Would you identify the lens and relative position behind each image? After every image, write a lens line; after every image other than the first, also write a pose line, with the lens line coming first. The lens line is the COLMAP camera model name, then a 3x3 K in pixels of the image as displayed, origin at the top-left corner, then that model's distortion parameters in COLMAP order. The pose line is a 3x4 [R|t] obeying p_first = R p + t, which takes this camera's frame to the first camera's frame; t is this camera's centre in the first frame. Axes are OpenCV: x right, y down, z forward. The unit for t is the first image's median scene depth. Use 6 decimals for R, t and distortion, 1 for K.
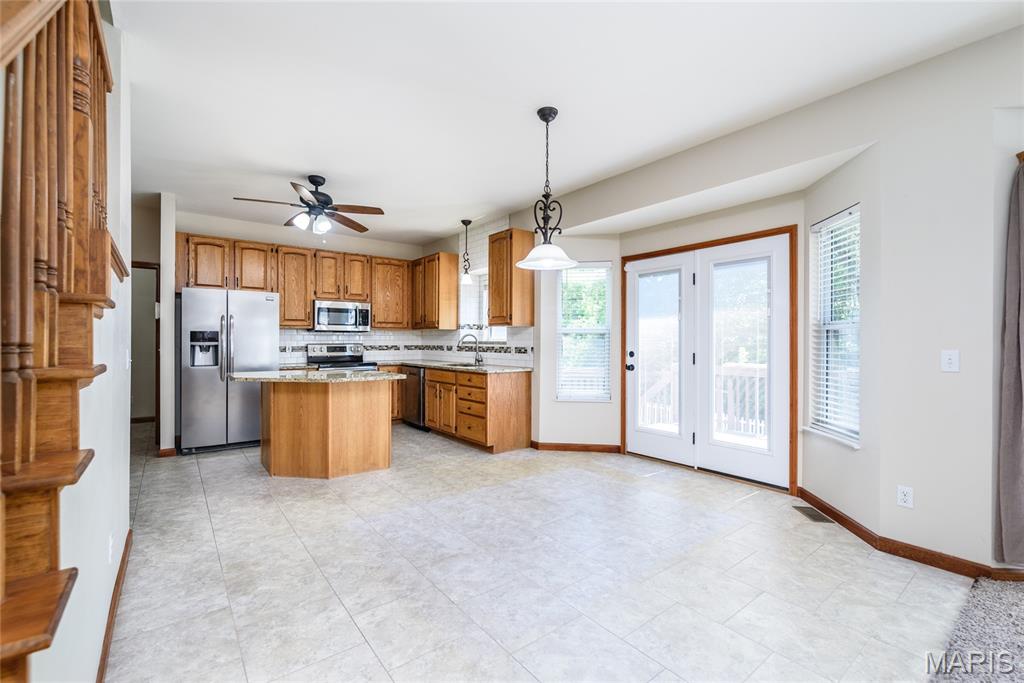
lens RADIAL K [[438.3, 0, 511.1], [0, 438.3, 339.0], [0, 0, 1]] dist [-0.001511, -0.000192]
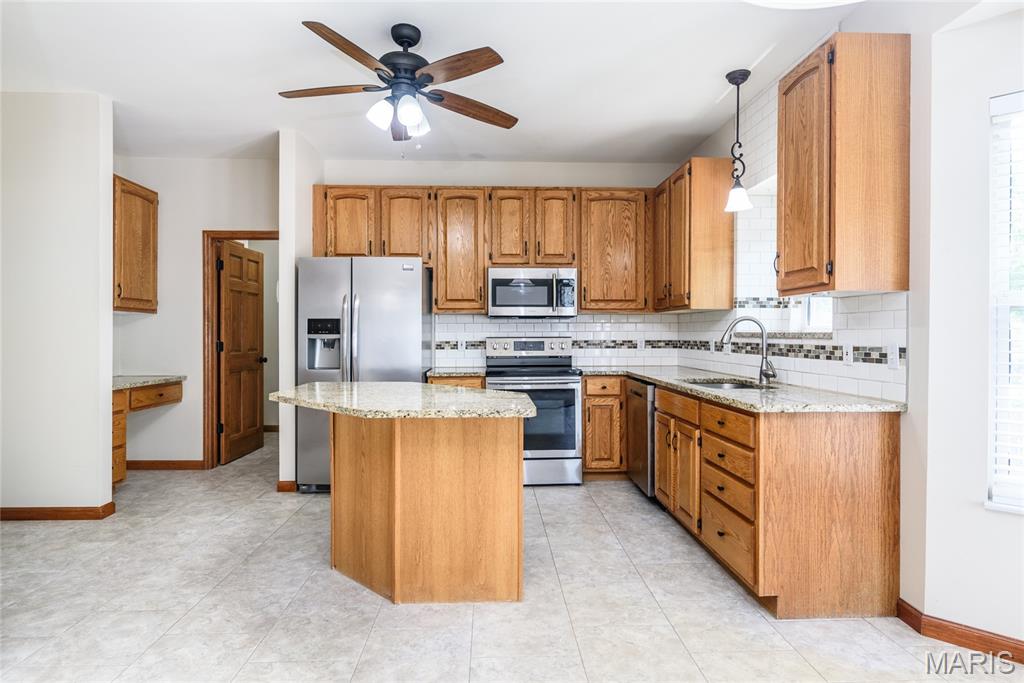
lens RADIAL K [[562.0, 0, 510.2], [0, 562.0, 335.6], [0, 0, 1]] dist [0.000913, -0.002814]
pose [[0.814936, 0.000501, -0.579551, 0.052117], [0.004195, 0.999968, 0.006763, 0.003800], [0.579536, -0.007943, 0.814908, 0.411995]]
